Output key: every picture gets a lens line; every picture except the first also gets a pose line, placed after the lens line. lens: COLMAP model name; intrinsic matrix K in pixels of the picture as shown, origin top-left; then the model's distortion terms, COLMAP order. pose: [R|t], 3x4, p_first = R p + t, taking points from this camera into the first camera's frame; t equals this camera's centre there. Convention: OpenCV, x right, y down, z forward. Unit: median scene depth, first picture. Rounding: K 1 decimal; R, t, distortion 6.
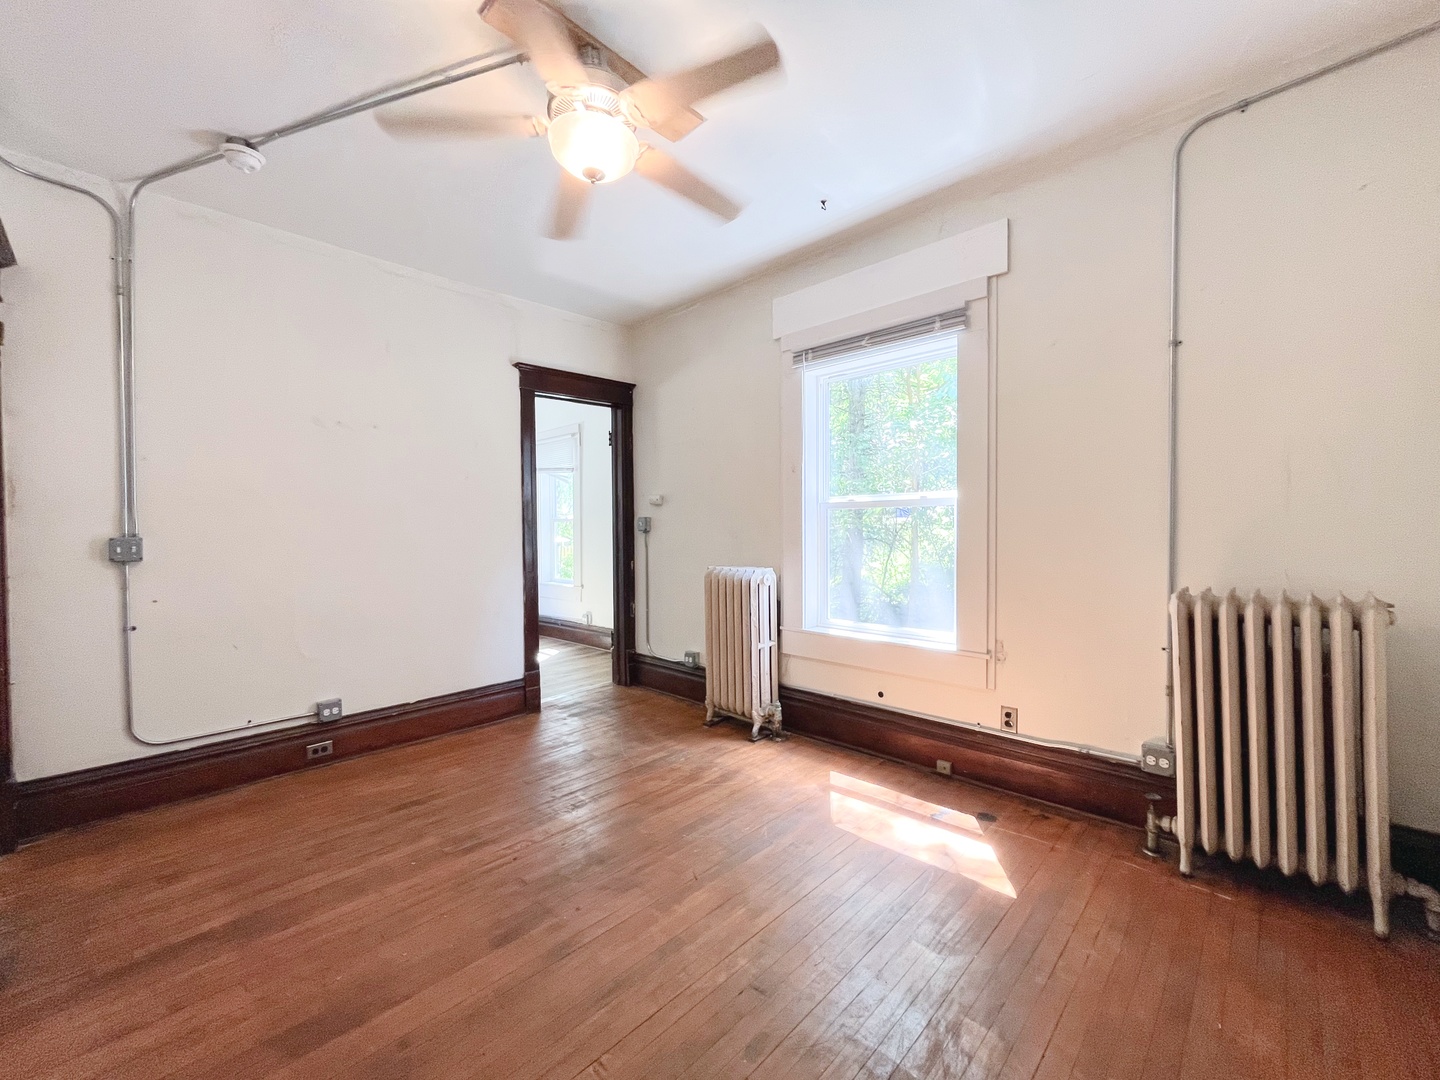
lens RADIAL K [[602.6, 0, 720.0], [0, 602.6, 540.0], [0, 0, 1]] dist [-0.003704, -0.000630]
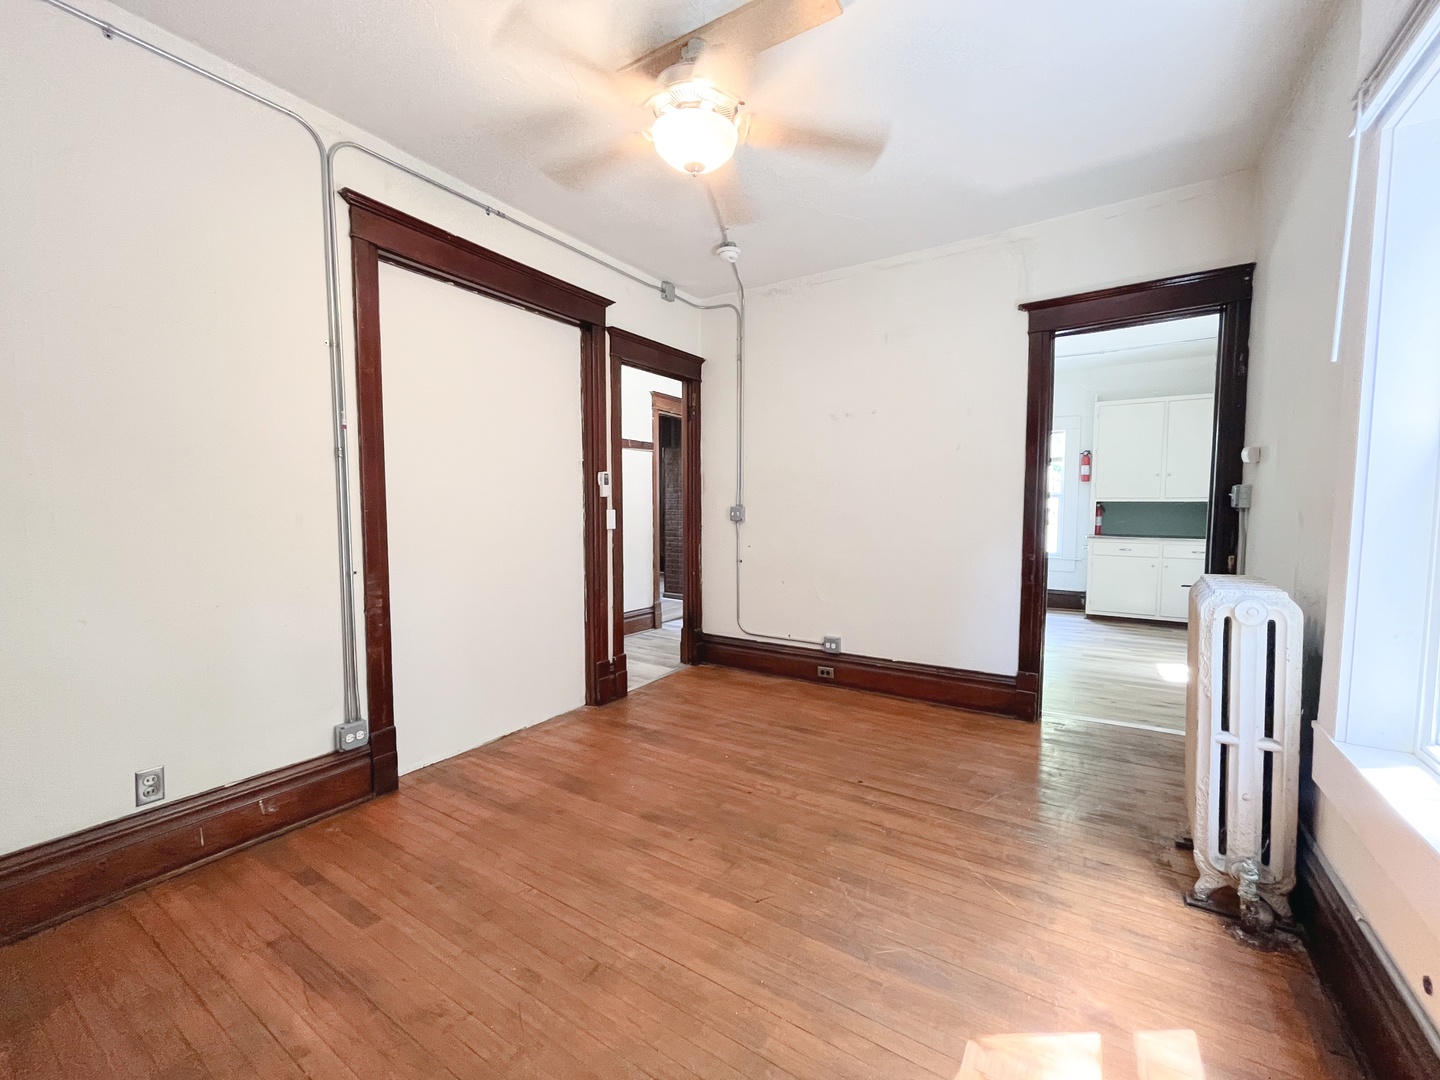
lens RADIAL K [[602.6, 0, 720.0], [0, 602.6, 540.0], [0, 0, 1]] dist [-0.003704, -0.000630]
pose [[0.161719, 0.071386, -0.984252, 0.564929], [-0.017101, 0.997433, 0.069532, -0.023140], [0.986689, 0.005588, 0.162525, 0.569179]]
